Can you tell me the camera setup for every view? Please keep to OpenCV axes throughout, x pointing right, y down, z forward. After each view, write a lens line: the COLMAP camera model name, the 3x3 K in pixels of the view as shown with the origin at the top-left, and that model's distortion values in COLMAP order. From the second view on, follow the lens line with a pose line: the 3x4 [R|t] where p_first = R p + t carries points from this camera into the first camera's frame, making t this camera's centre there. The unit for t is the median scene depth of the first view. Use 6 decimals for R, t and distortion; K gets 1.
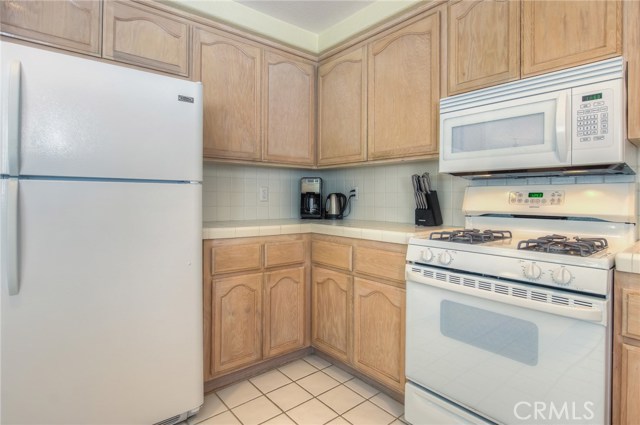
lens RADIAL K [[336.4, 0, 320.9], [0, 336.4, 194.9], [0, 0, 1]] dist [-0.002430, -0.000436]
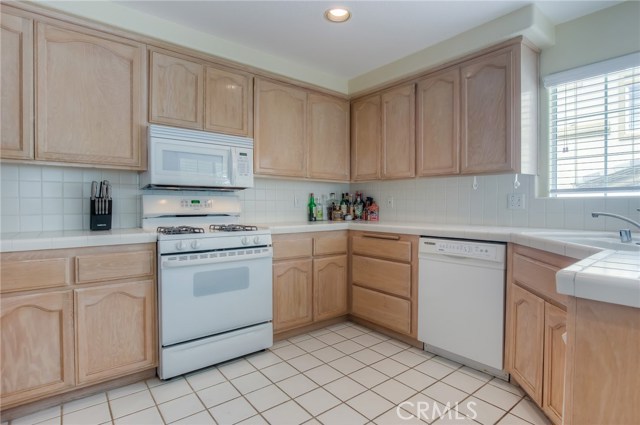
lens RADIAL K [[327.4, 0, 321.2], [0, 327.4, 209.6], [0, 0, 1]] dist [-0.001586, -0.000205]
pose [[0.030021, -0.019595, 0.999357, -0.889982], [-0.008155, 0.999770, 0.019848, 0.001177], [-0.999516, -0.008746, 0.029854, 0.346749]]
